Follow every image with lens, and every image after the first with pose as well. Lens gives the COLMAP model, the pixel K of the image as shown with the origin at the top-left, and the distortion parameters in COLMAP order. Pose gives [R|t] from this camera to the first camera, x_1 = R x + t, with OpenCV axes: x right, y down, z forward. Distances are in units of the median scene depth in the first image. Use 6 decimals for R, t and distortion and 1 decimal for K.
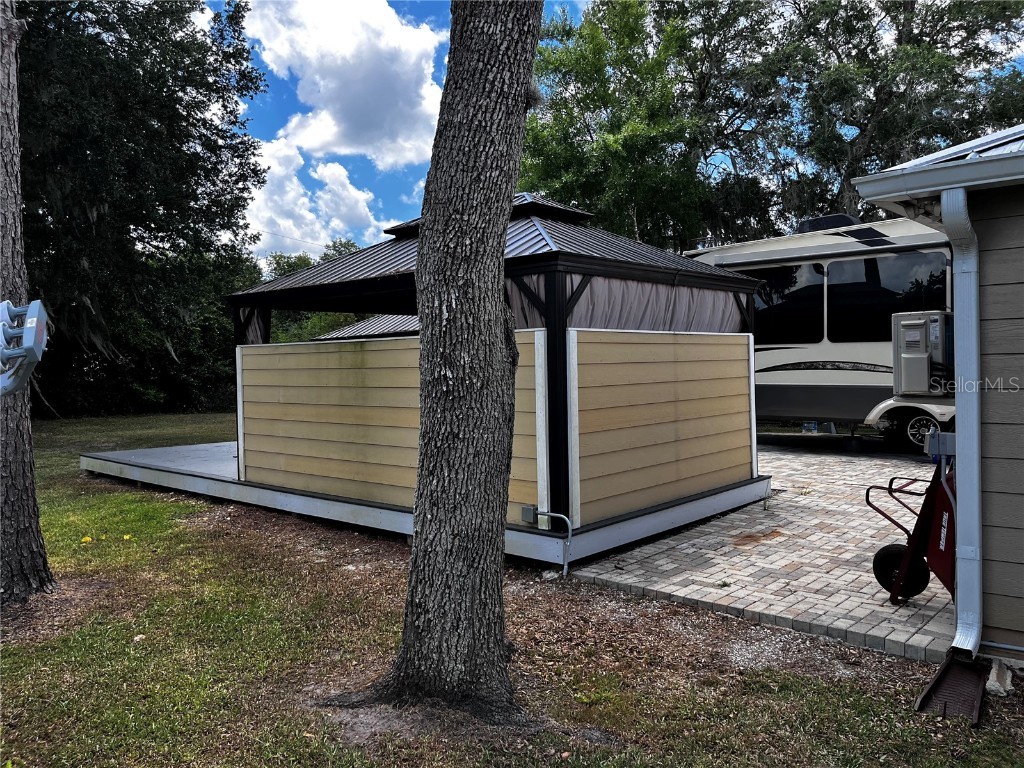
lens RADIAL K [[767.3, 0, 501.4], [0, 767.3, 373.5], [0, 0, 1]] dist [0.080790, -0.119241]
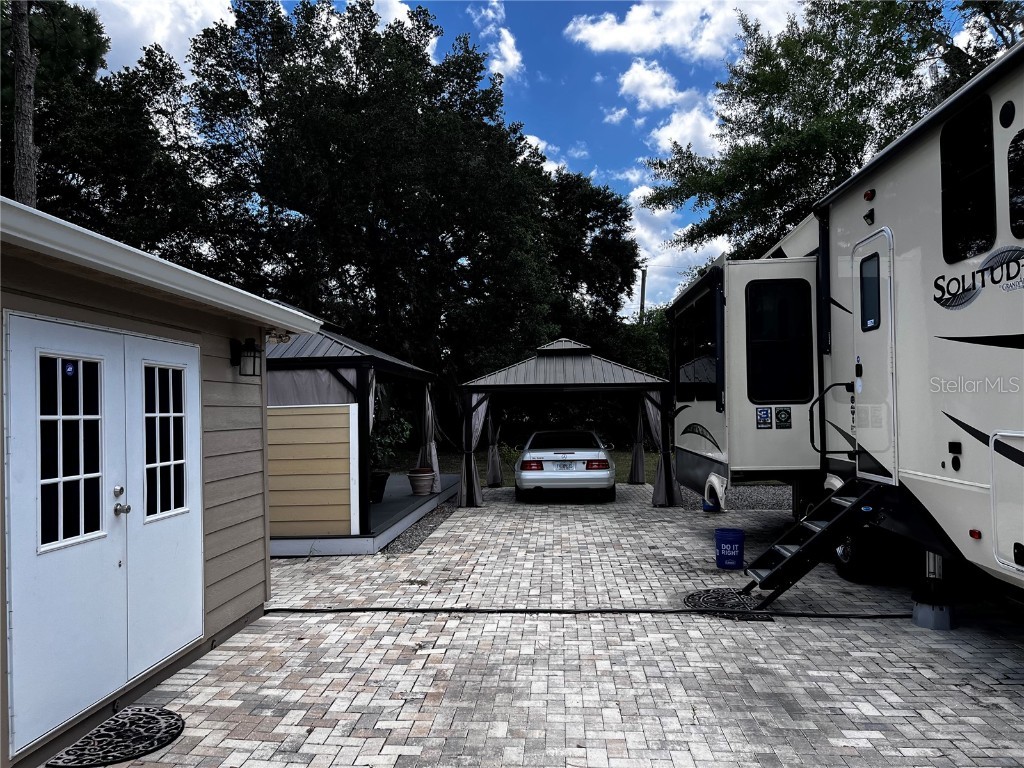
lens RADIAL K [[768.0, 0, 509.4], [0, 768.0, 384.8], [0, 0, 1]] dist [0.073237, -0.108306]
pose [[0.617172, -0.023136, -0.786488, 1.848579], [0.000310, 0.999575, -0.029161, -0.064586], [0.786828, 0.017754, 0.616917, 0.660853]]
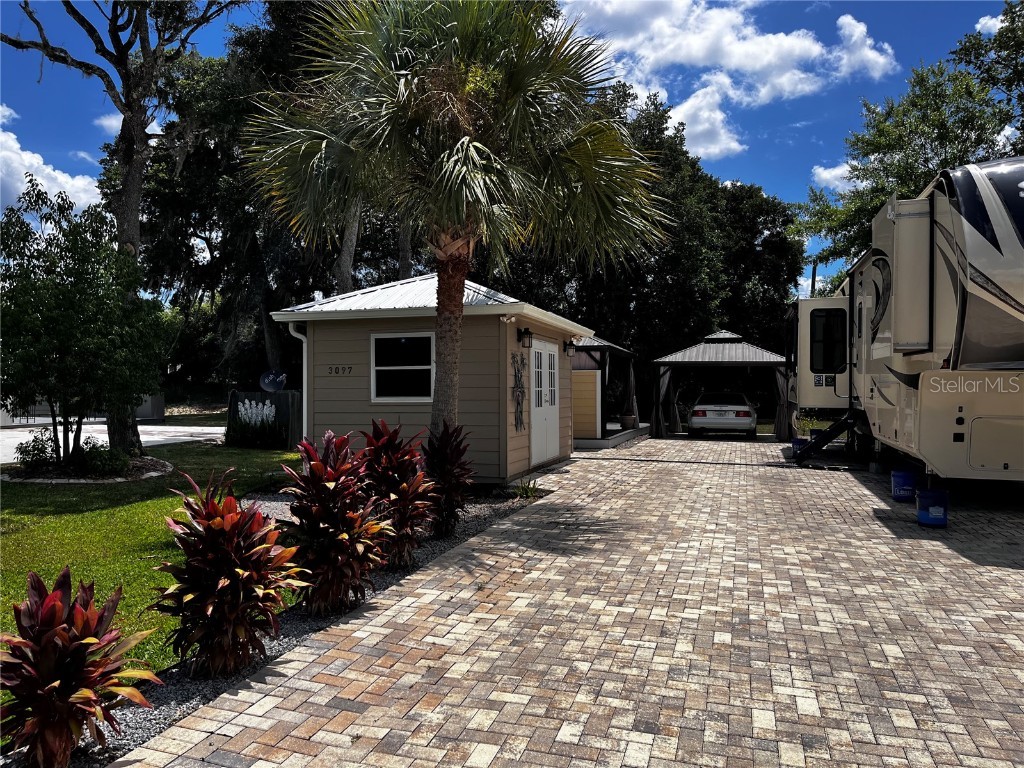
lens RADIAL K [[769.9, 0, 505.6], [0, 769.9, 377.3], [0, 0, 1]] dist [0.089797, -0.118884]
pose [[0.416419, 0.004862, -0.909160, 2.968594], [-0.019971, 0.999793, -0.003801, -0.026800], [0.908953, 0.019739, 0.416430, -0.179461]]
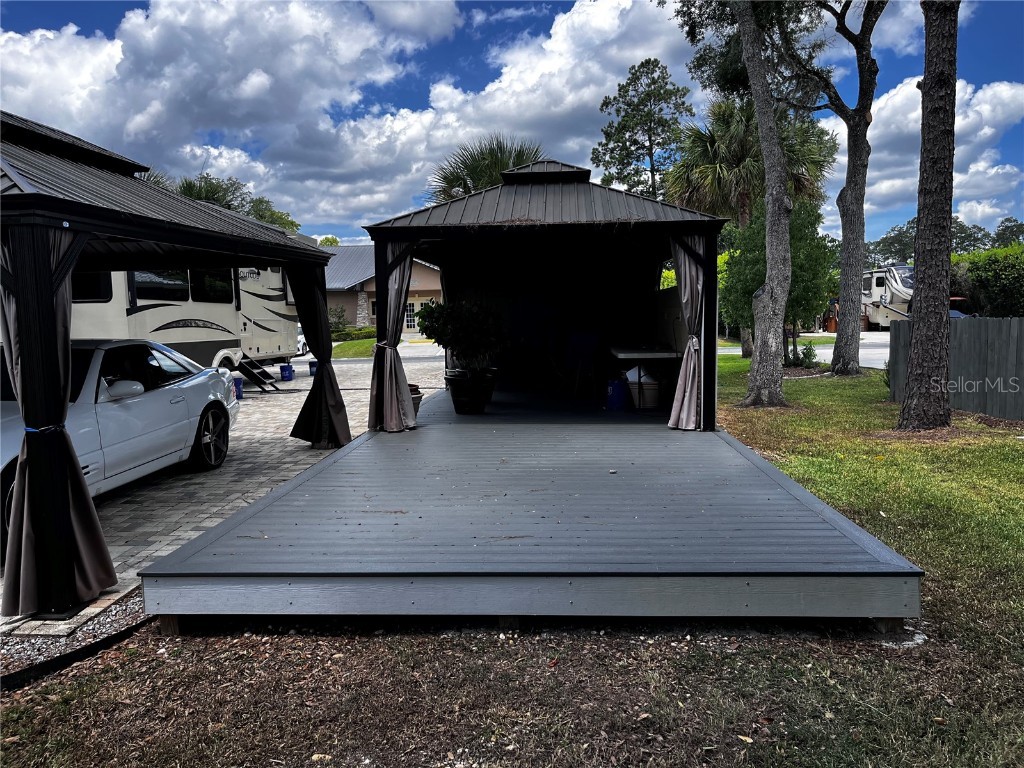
lens RADIAL K [[763.3, 0, 509.1], [0, 763.3, 387.0], [0, 0, 1]] dist [0.066505, -0.090901]
pose [[-0.613266, -0.044503, 0.788621, -1.319371], [0.037253, 0.995671, 0.085156, 0.005312], [-0.788997, 0.081602, -0.608954, 2.547965]]
